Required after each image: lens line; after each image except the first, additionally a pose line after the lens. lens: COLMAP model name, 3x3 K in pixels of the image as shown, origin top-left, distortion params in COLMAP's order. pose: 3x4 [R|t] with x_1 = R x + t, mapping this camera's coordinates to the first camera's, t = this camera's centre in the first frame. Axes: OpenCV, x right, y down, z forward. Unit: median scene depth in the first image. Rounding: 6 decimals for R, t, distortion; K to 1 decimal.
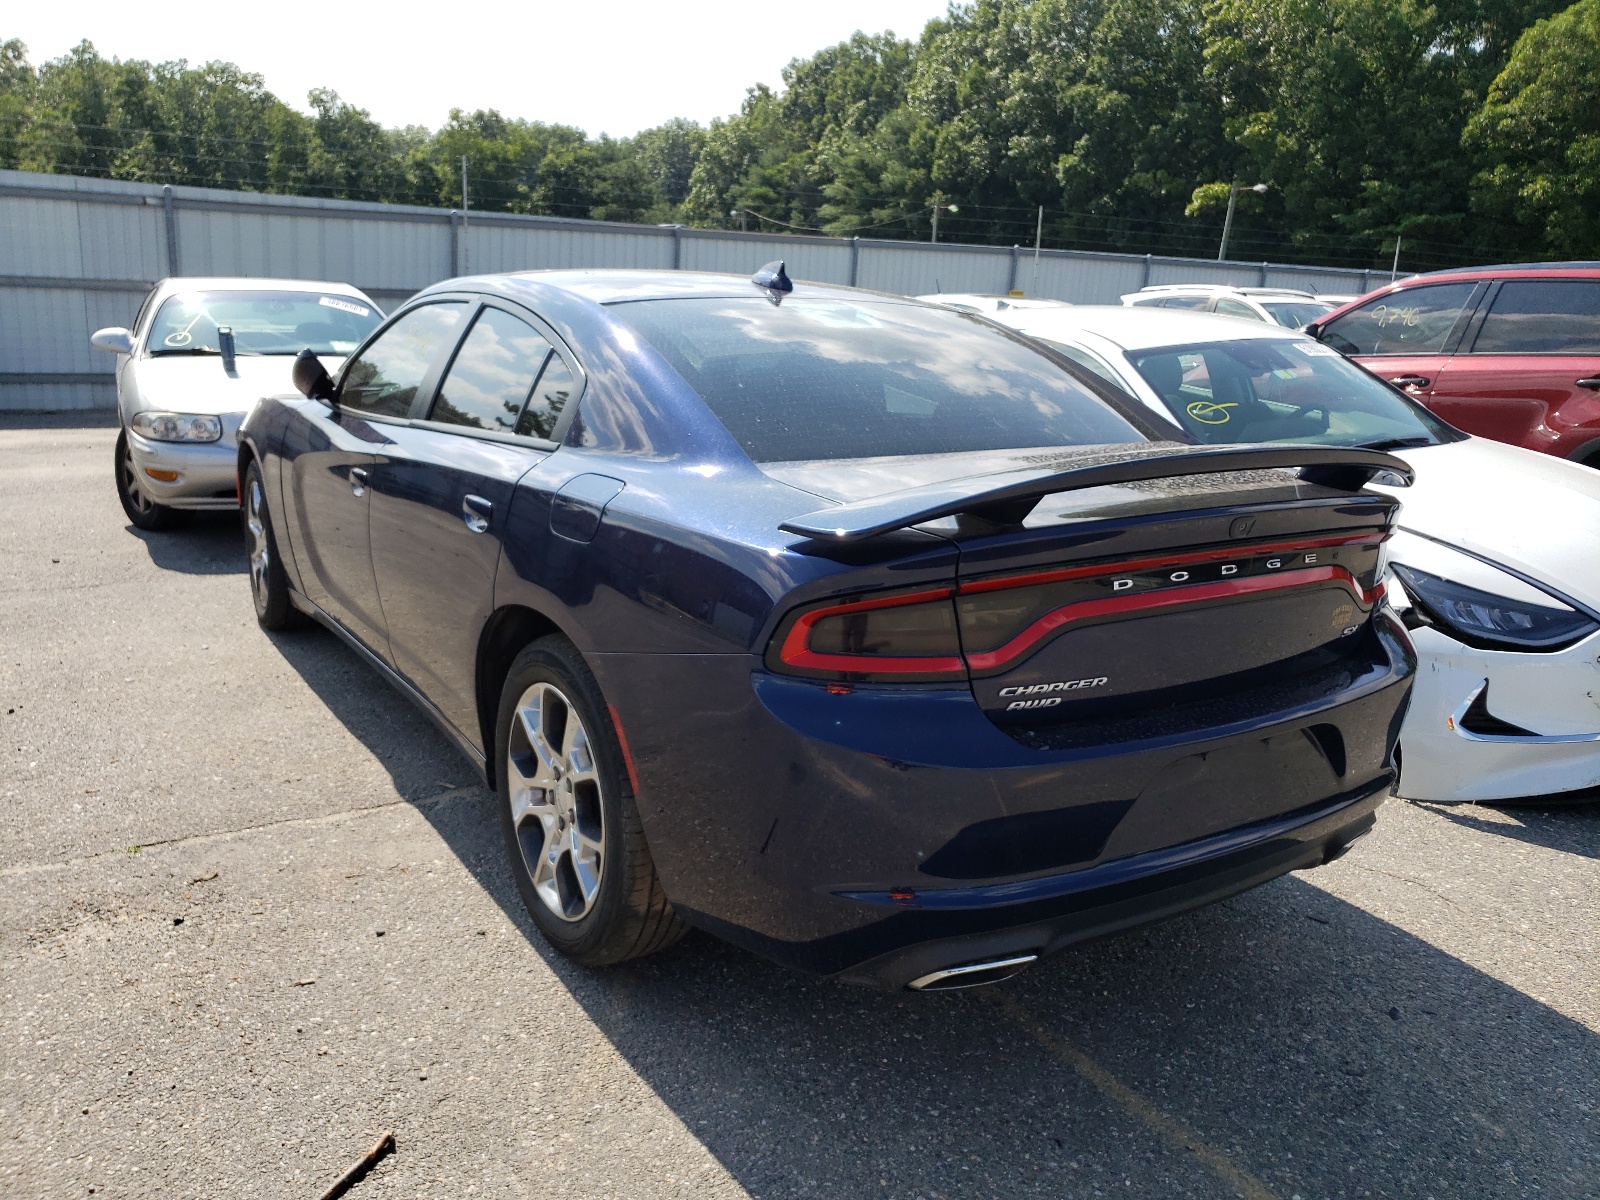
lens RADIAL K [[1236.7, 0, 806.1], [0, 1236.7, 608.3], [0, 0, 1]] dist [0.024453, 0.002535]
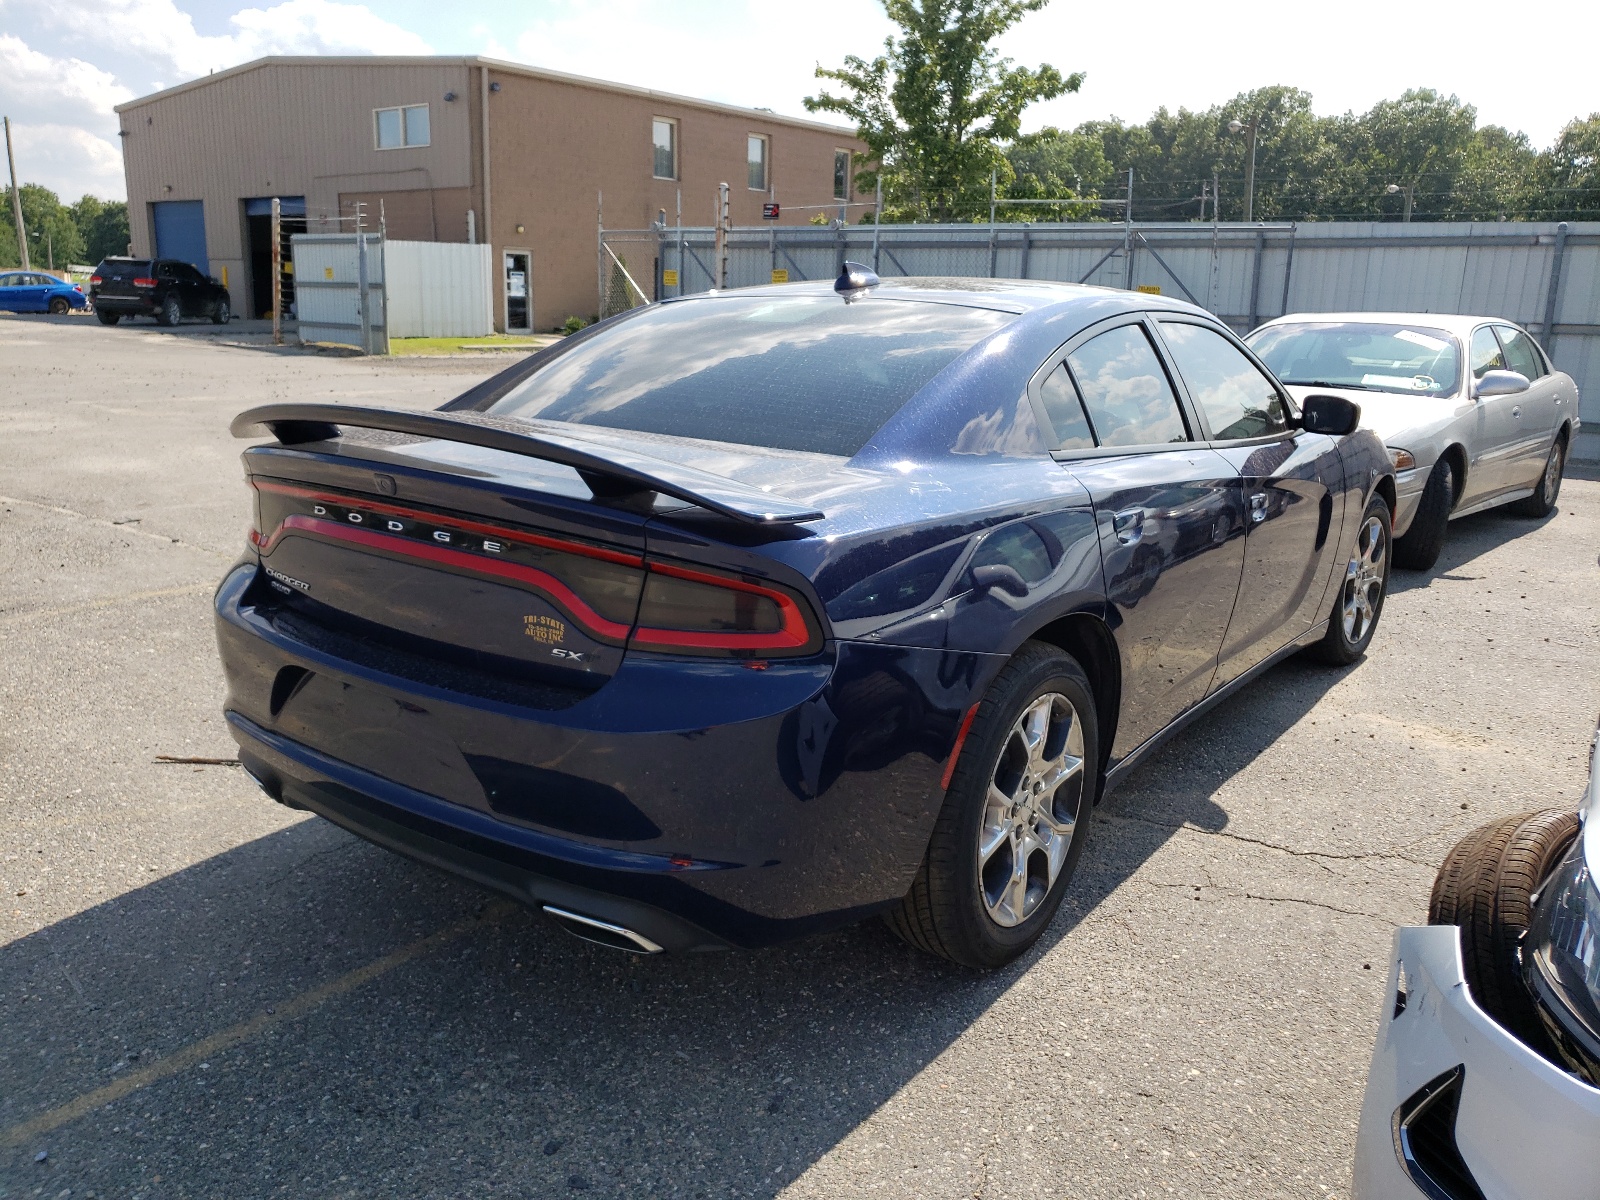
lens RADIAL K [[1236.7, 0, 807.2], [0, 1236.7, 595.2], [0, 0, 1]] dist [0.024453, 0.002535]
pose [[0.330300, 0.195432, -0.923422, 0.894310], [-0.243038, 0.962951, 0.116866, -0.113315], [0.912050, 0.185826, 0.365560, 0.594670]]
